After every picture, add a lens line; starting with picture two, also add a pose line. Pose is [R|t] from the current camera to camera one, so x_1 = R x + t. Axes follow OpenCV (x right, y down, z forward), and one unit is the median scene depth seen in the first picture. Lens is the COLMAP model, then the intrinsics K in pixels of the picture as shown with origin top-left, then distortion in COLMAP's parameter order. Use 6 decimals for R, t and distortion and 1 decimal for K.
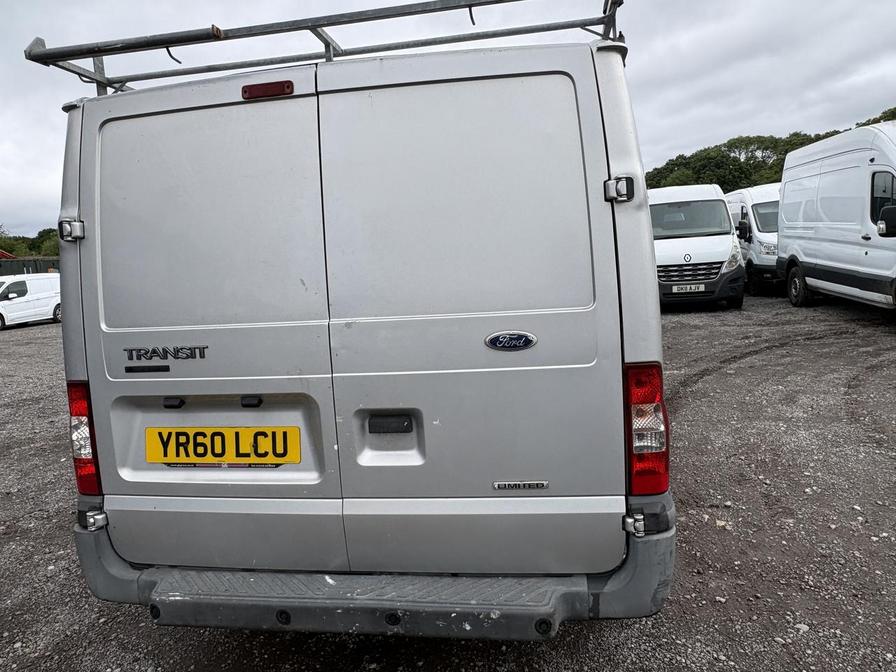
lens RADIAL K [[602.0, 0, 448.0], [0, 602.0, 336.0], [0, 0, 1]] dist [0.004364, 0.002128]
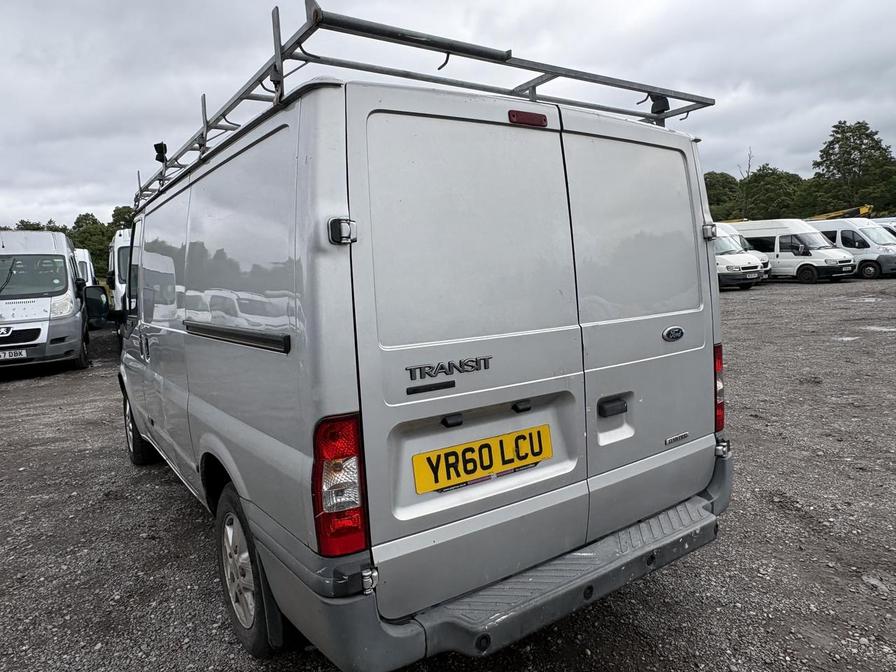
lens RADIAL K [[622.1, 0, 448.0], [0, 622.1, 336.0], [0, 0, 1]] dist [0.009146, 0.002065]
pose [[0.707145, -0.045657, 0.705593, -1.150735], [0.086691, 0.995983, -0.022434, 0.000259], [-0.701734, 0.077032, 0.708262, 0.307927]]
